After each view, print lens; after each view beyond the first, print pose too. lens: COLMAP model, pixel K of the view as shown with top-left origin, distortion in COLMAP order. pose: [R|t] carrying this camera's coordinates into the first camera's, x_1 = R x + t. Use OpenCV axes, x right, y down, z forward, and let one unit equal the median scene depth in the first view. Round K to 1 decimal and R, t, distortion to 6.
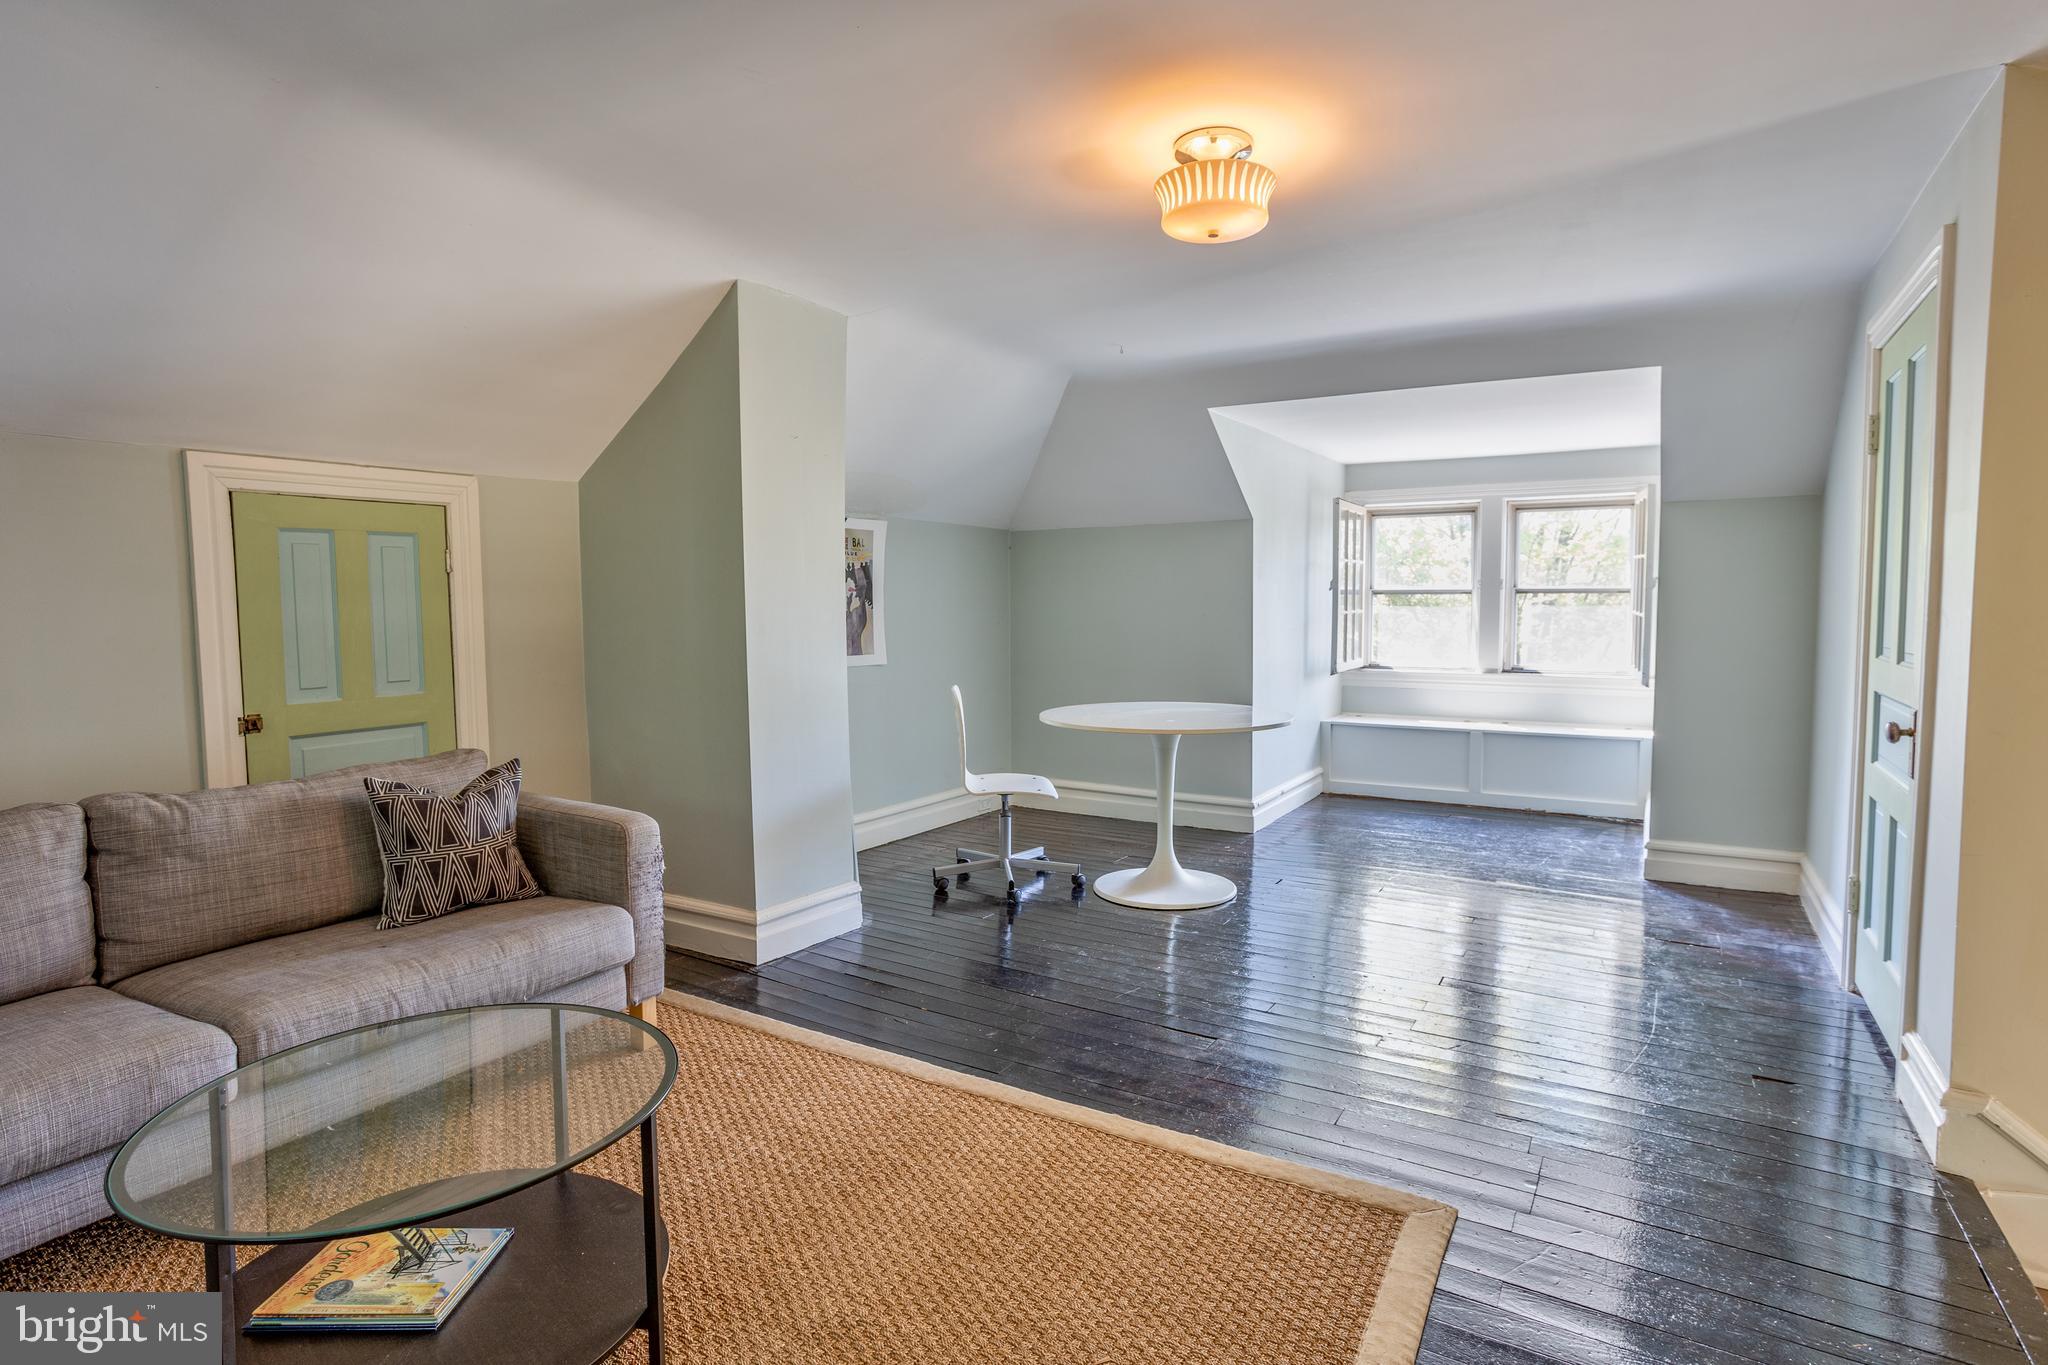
lens RADIAL K [[1049.7, 0, 1032.8], [0, 1049.7, 670.7], [0, 0, 1]] dist [-0.059362, 0.021724]
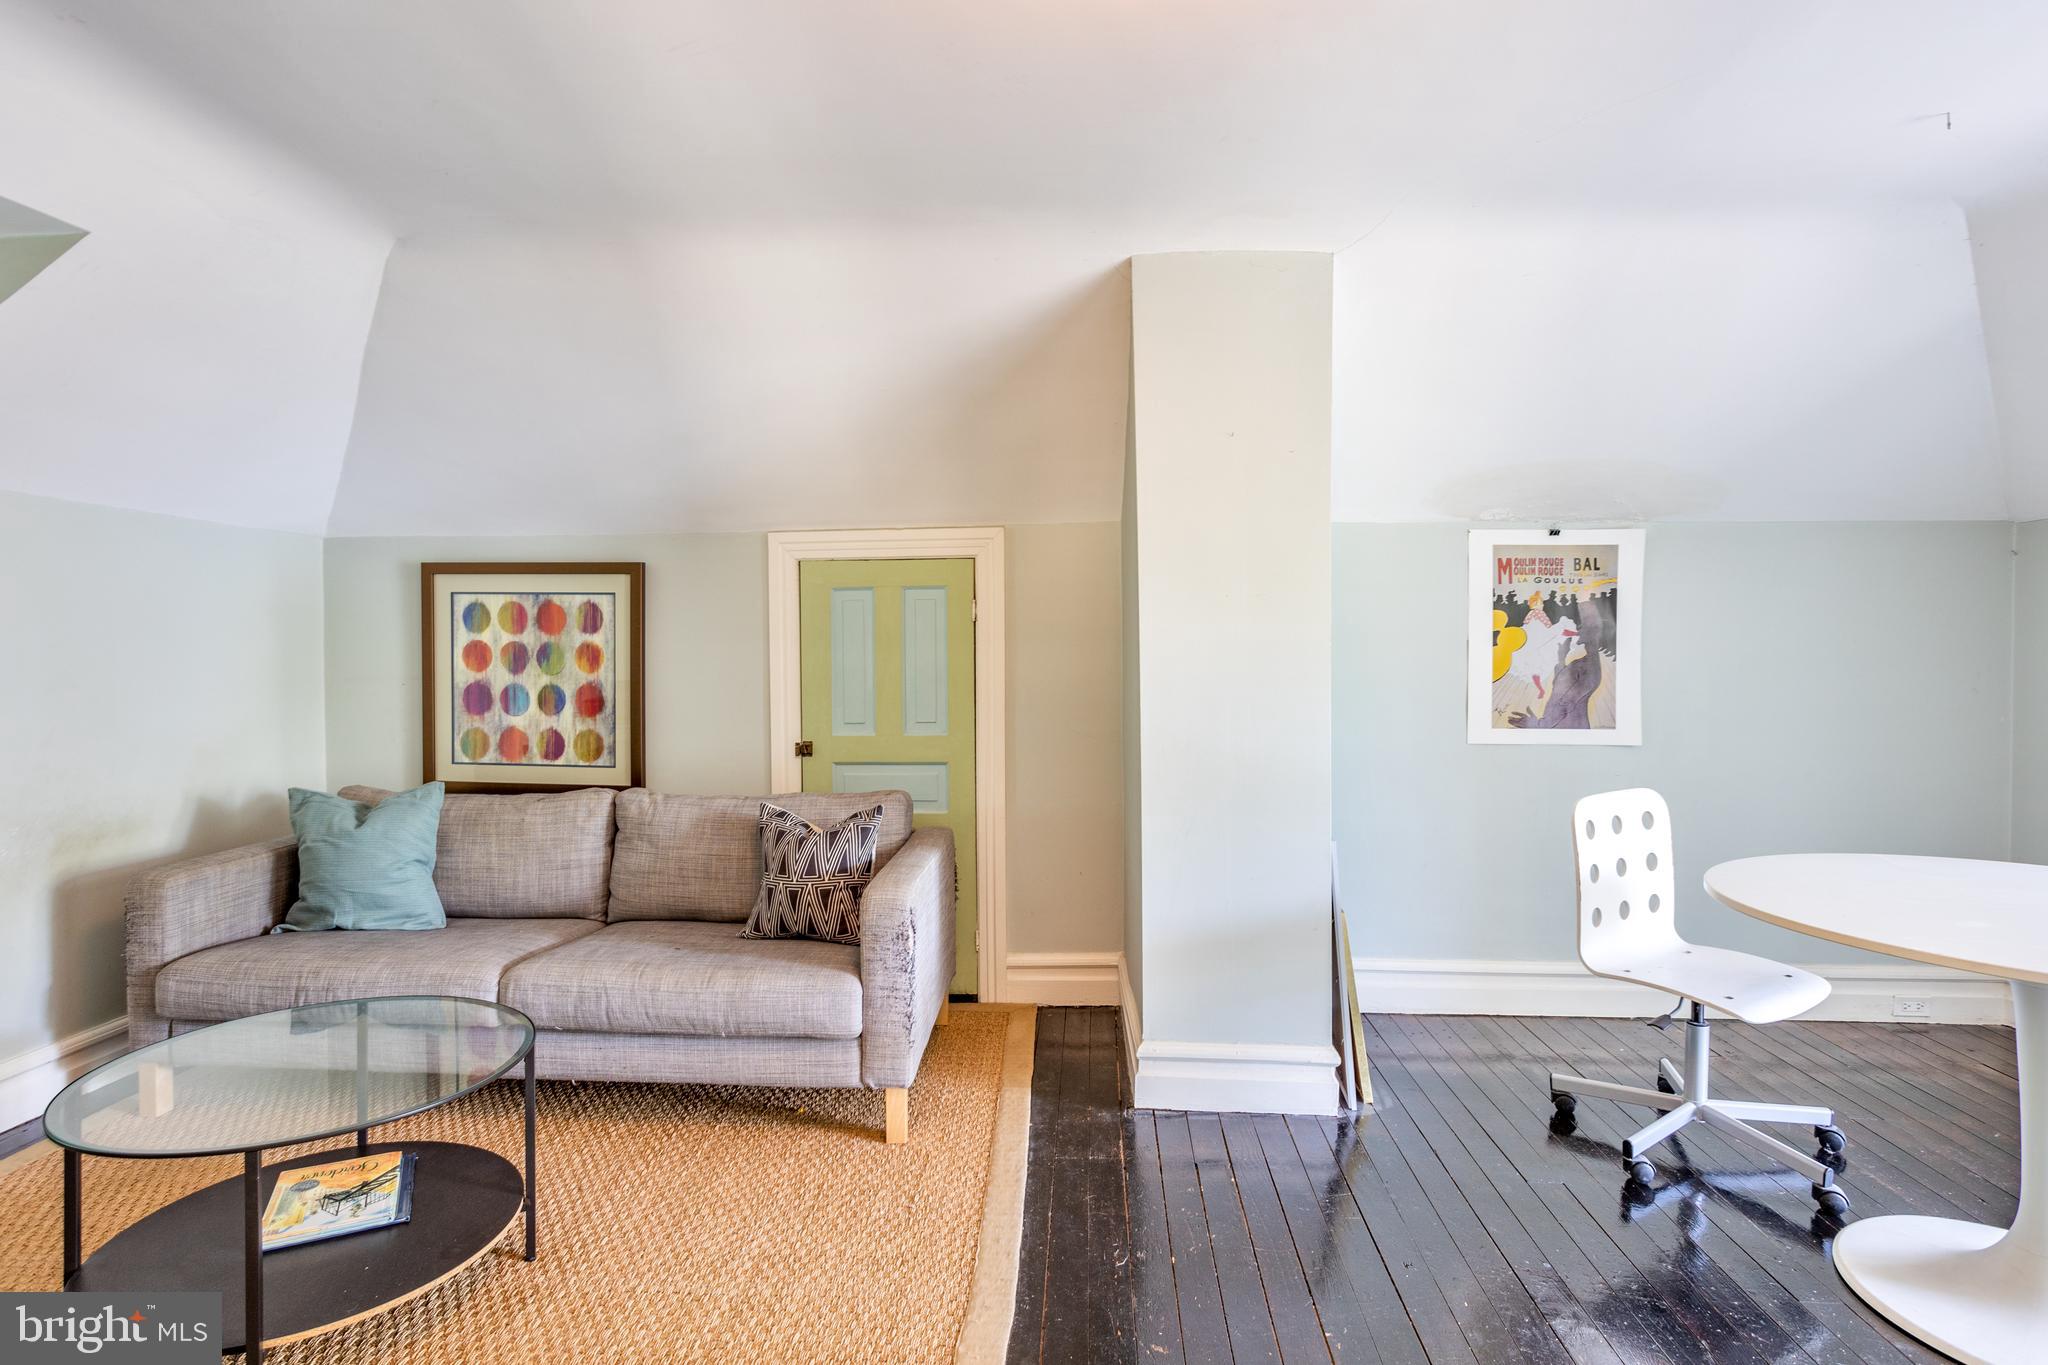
lens RADIAL K [[1049.7, 0, 1032.8], [0, 1049.7, 670.7], [0, 0, 1]] dist [-0.059362, 0.021724]
pose [[0.453676, 0.016915, -0.891006, 0.490886], [-0.057893, 0.998267, -0.010526, -0.045110], [0.889284, 0.056358, 0.453870, 0.683203]]
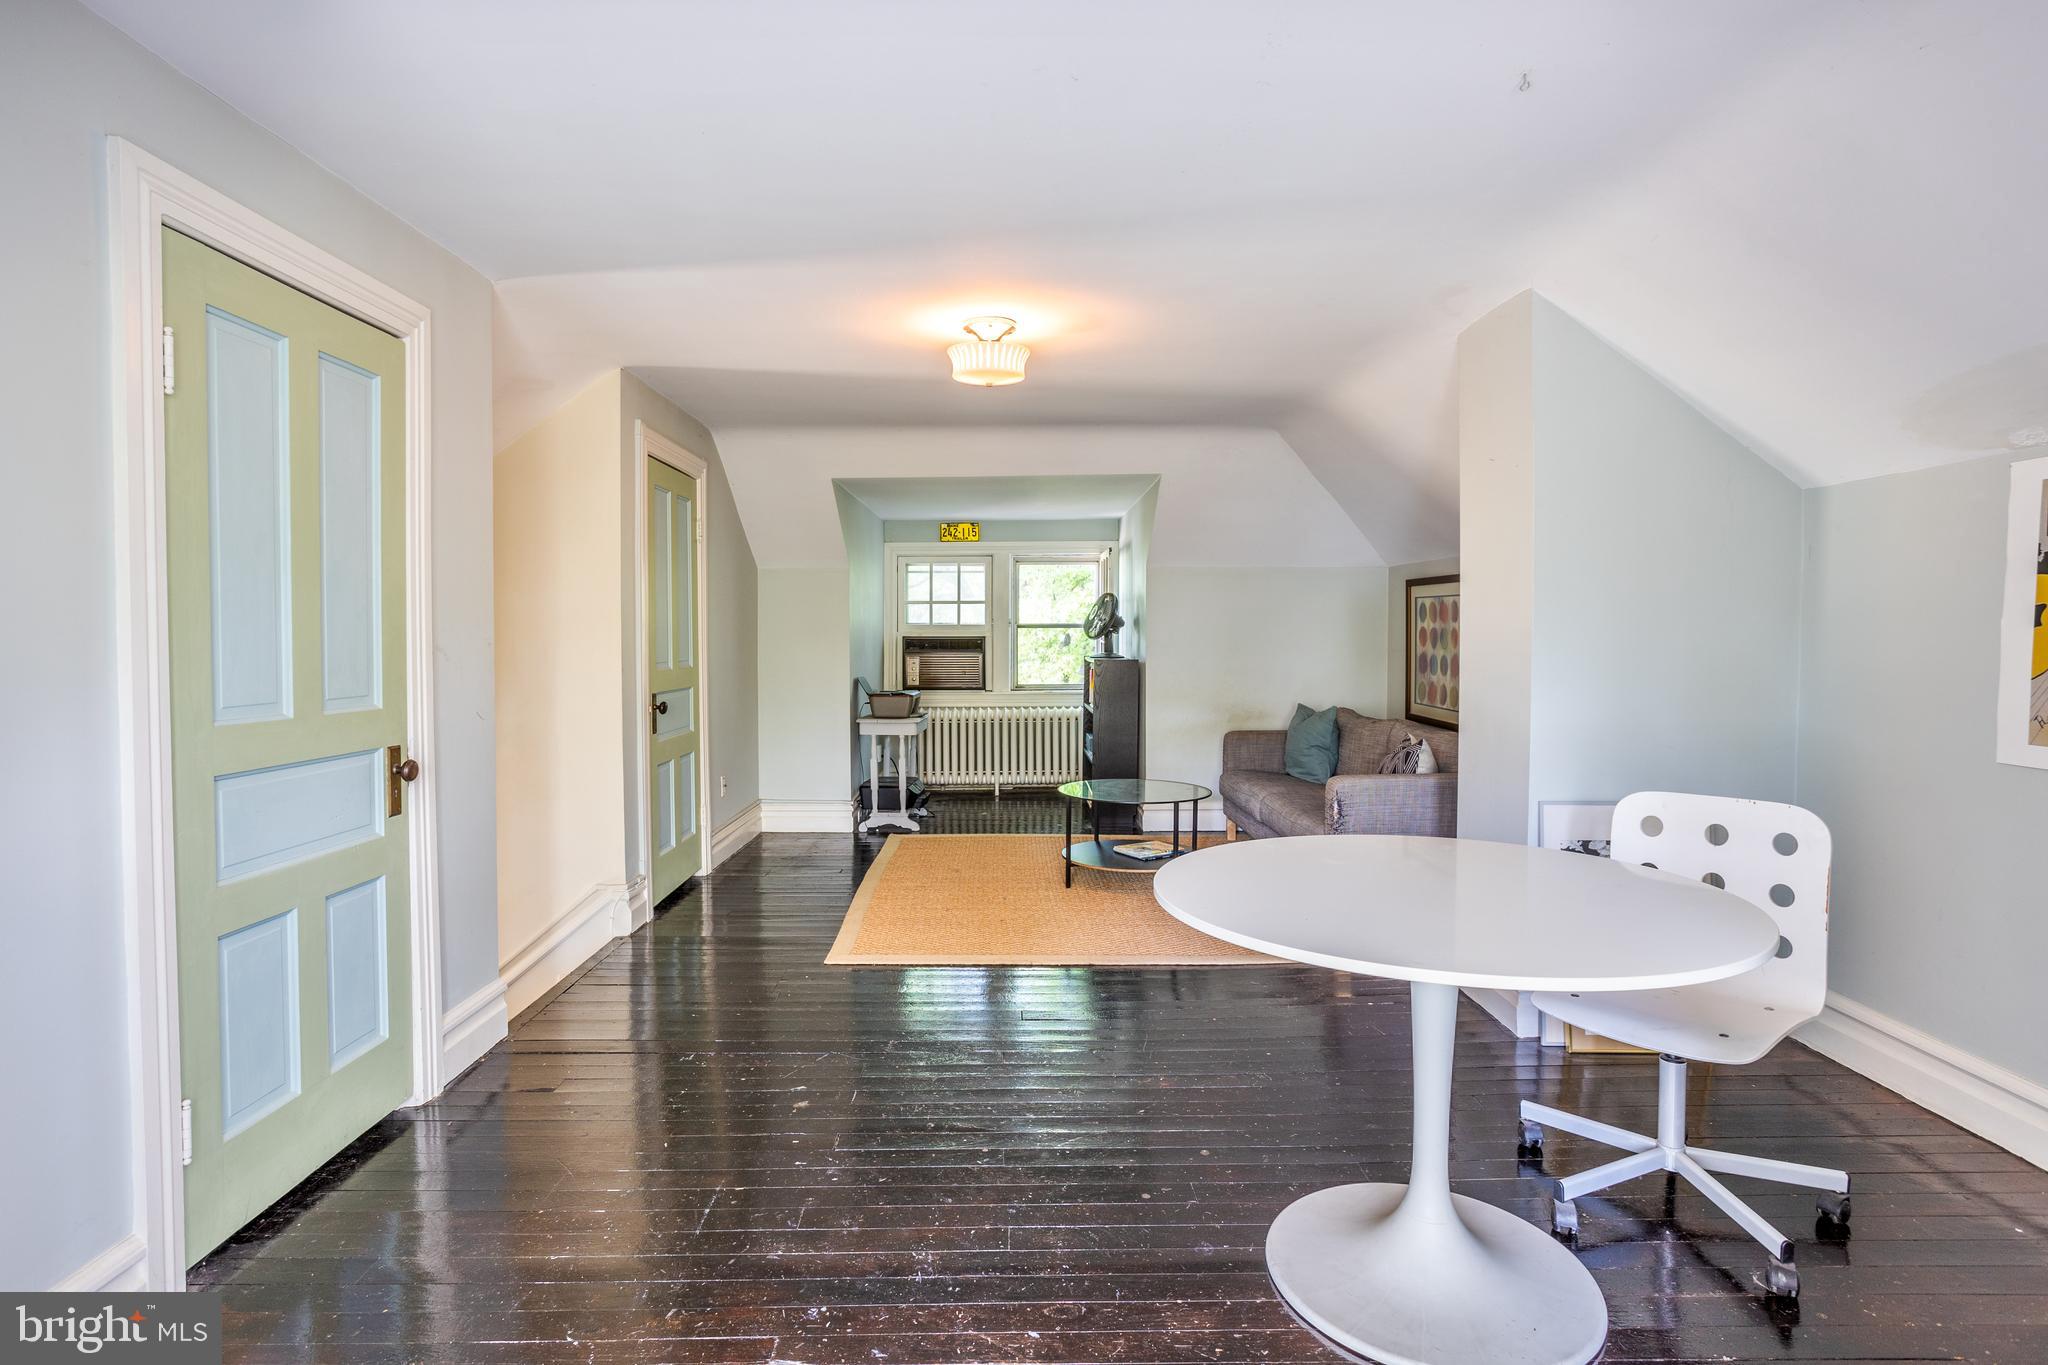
lens RADIAL K [[1049.7, 0, 1032.8], [0, 1049.7, 670.7], [0, 0, 1]] dist [-0.059362, 0.021724]
pose [[-0.851782, 0.022341, -0.523420, 0.780527], [-0.029188, 0.995515, 0.089990, -0.135423], [0.523083, 0.091930, -0.847309, 2.035472]]
